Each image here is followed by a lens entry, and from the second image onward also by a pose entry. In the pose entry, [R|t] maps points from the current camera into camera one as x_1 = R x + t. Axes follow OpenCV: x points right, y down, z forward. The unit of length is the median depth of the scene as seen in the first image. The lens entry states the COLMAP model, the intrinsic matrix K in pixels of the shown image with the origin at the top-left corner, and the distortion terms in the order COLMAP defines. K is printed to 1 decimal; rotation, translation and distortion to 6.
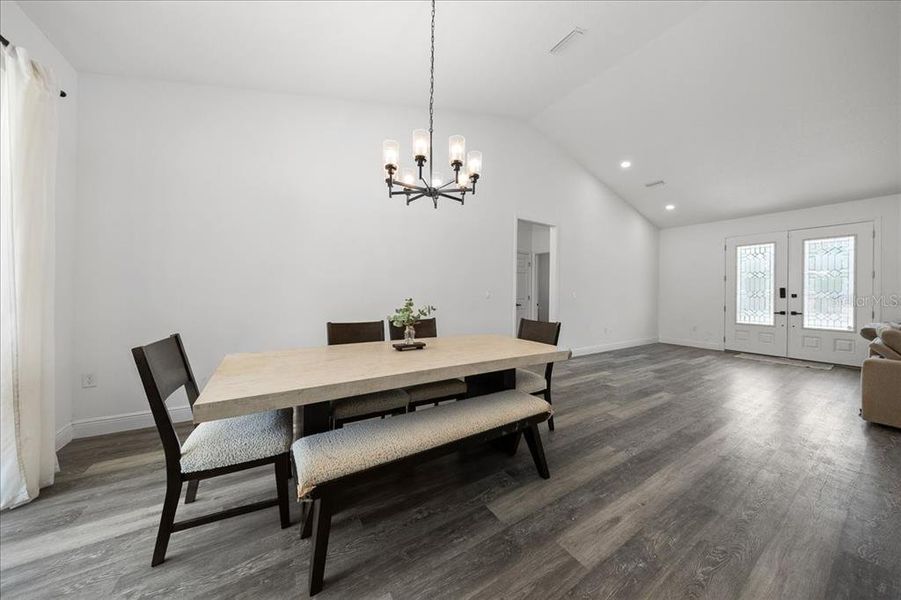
lens RADIAL K [[288.1, 0, 452.0], [0, 288.1, 293.7], [0, 0, 1]] dist [-0.001003, -0.000056]
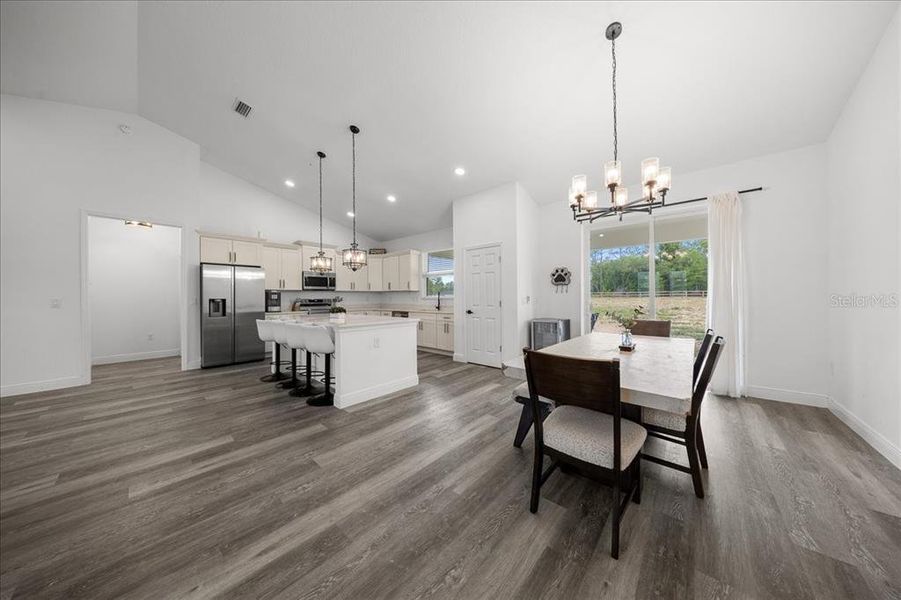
lens RADIAL K [[283.1, 0, 450.5], [0, 283.1, 300.0], [0, 0, 1]] dist [-0.001594, -0.000027]
pose [[-0.958039, -0.006251, -0.286571, 0.342001], [-0.007792, 0.999961, 0.004239, -0.001036], [0.286533, 0.006294, -0.958050, 0.747976]]
